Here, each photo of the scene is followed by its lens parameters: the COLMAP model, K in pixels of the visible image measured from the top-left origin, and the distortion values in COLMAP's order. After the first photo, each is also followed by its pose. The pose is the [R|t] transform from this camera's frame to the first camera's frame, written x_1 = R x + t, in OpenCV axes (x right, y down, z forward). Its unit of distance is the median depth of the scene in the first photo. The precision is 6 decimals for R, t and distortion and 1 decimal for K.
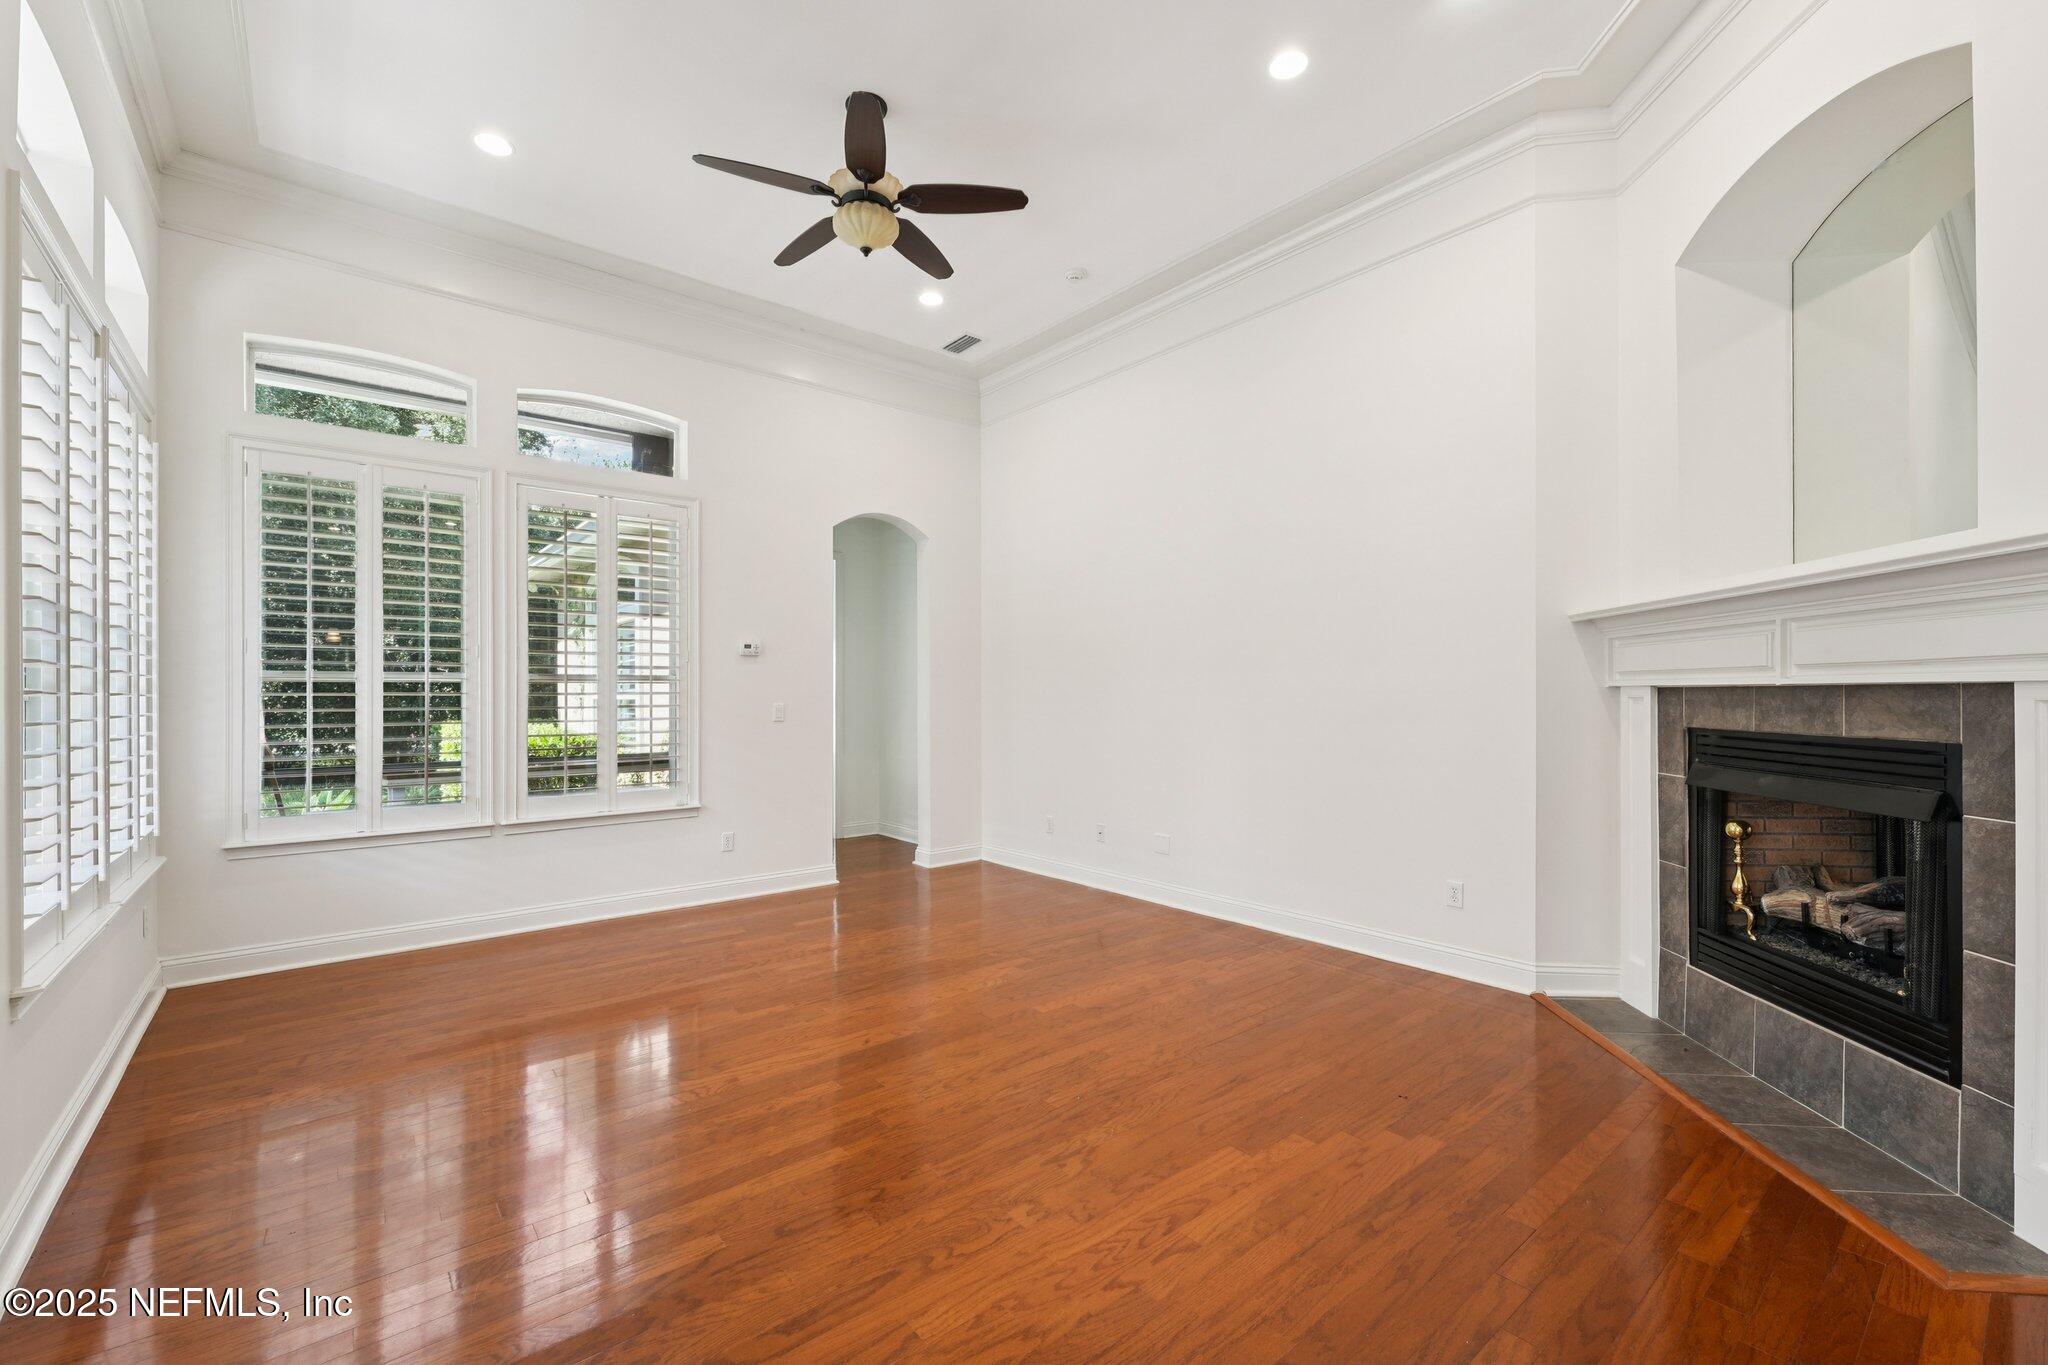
lens RADIAL K [[852.1, 0, 1015.0], [0, 852.1, 692.5], [0, 0, 1]] dist [0.002287, 0.000111]
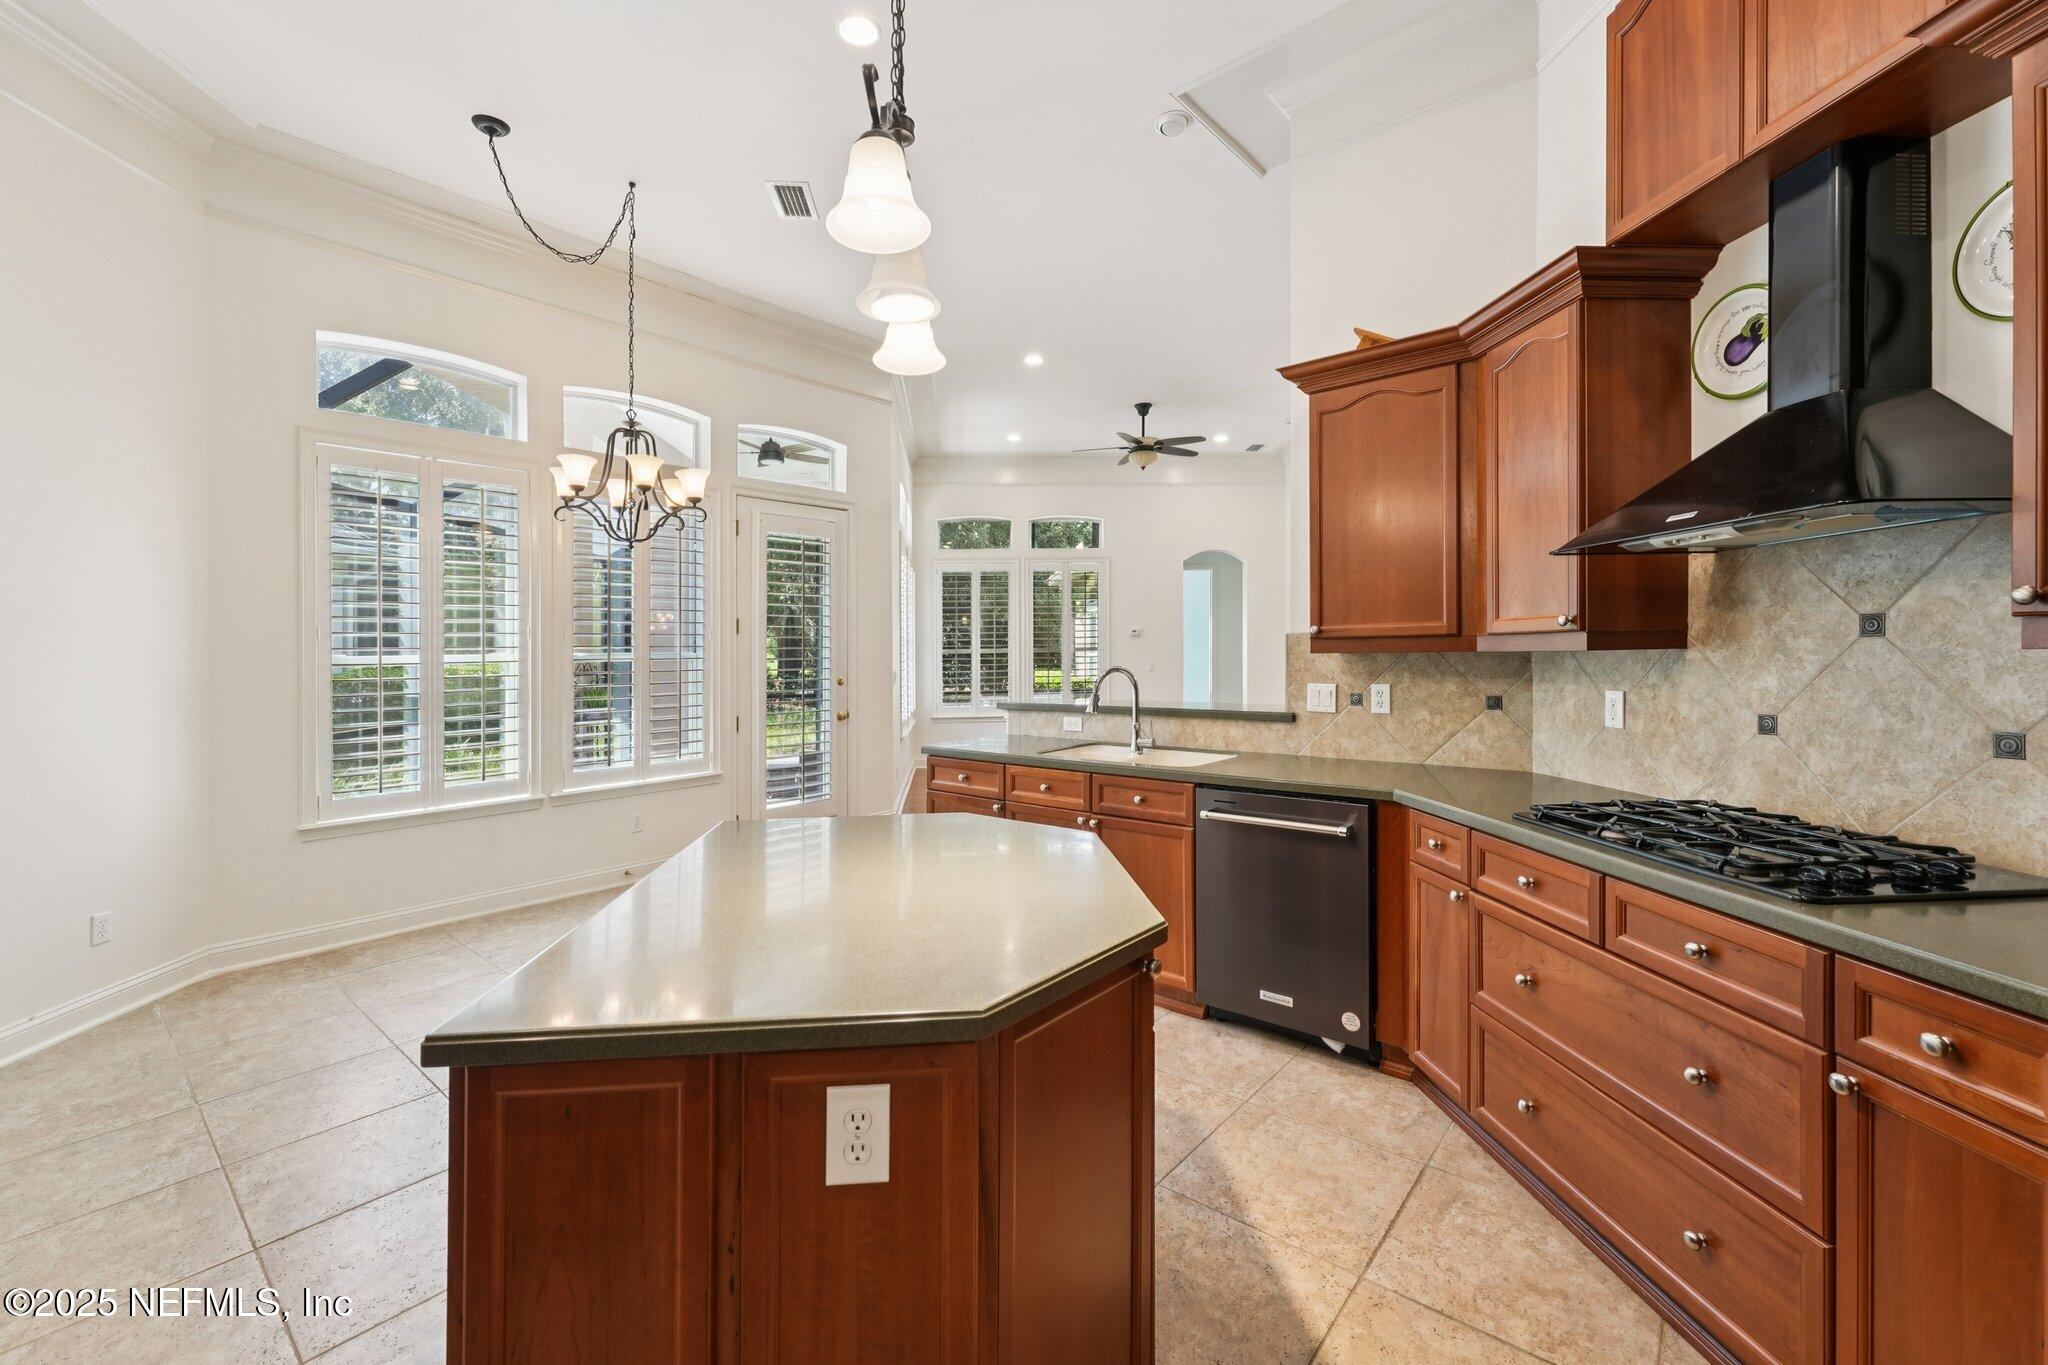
lens RADIAL K [[829.1, 0, 1029.0], [0, 829.1, 644.7], [0, 0, 1]] dist [0.000202, 0.000004]
pose [[0.828792, -0.010414, -0.559459, 1.065945], [0.011290, 0.999934, -0.001889, -0.043212], [0.559442, -0.004751, 0.828856, -1.357073]]
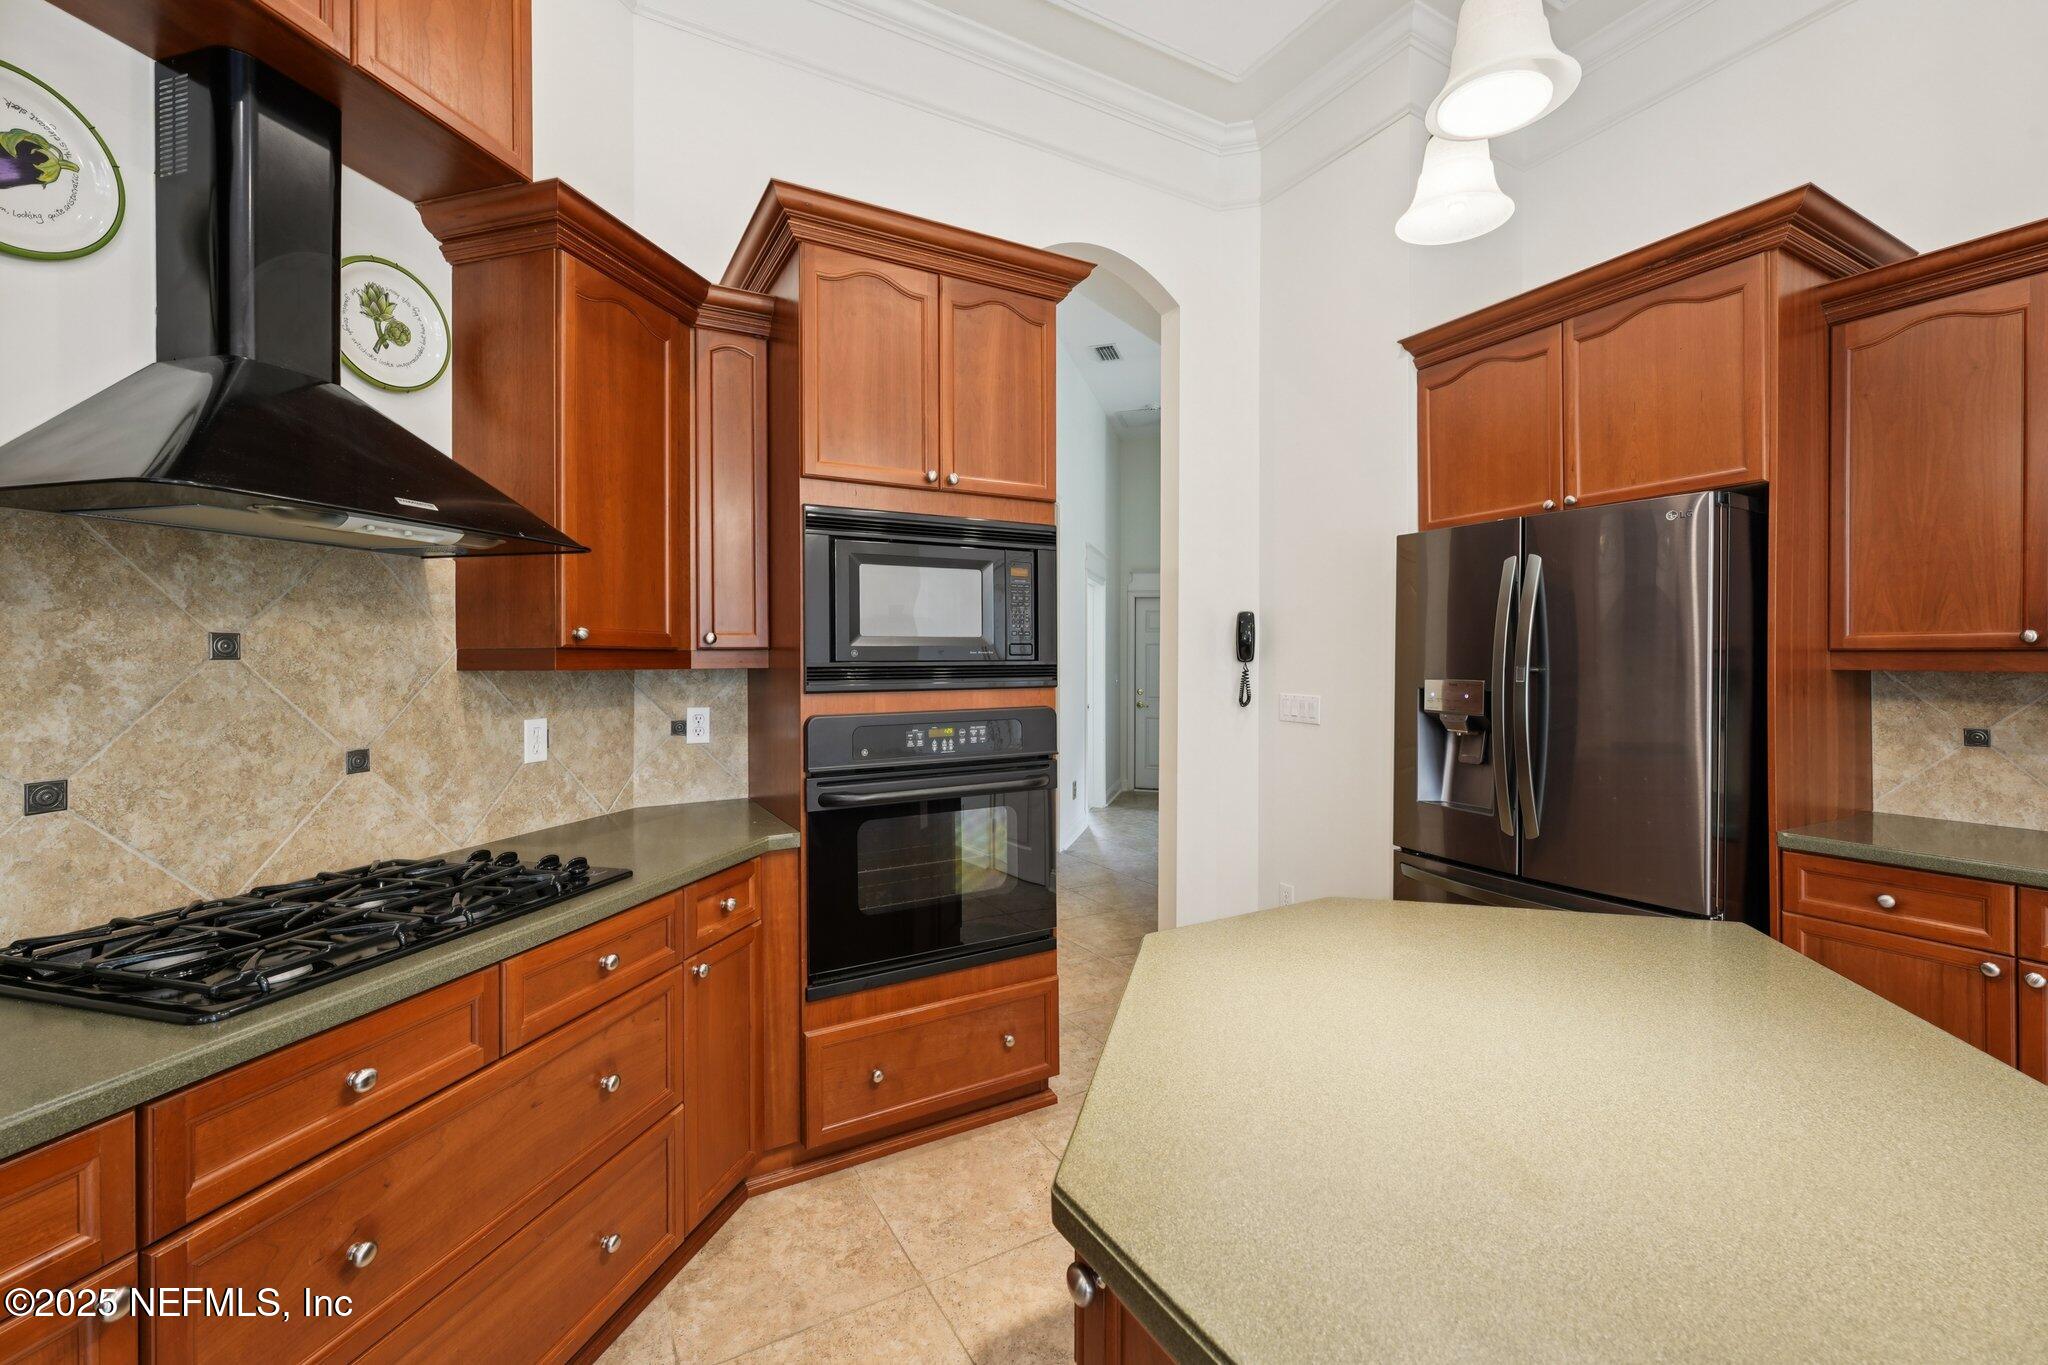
lens RADIAL K [[832.2, 0, 1008.6], [0, 832.2, 662.3], [0, 0, 1]] dist [0.000993, 0.000015]
pose [[-0.566133, 0.004516, 0.824302, 0.500590], [0.002163, 0.999990, -0.003993, -0.038576], [-0.824311, -0.000477, -0.566137, -0.551694]]
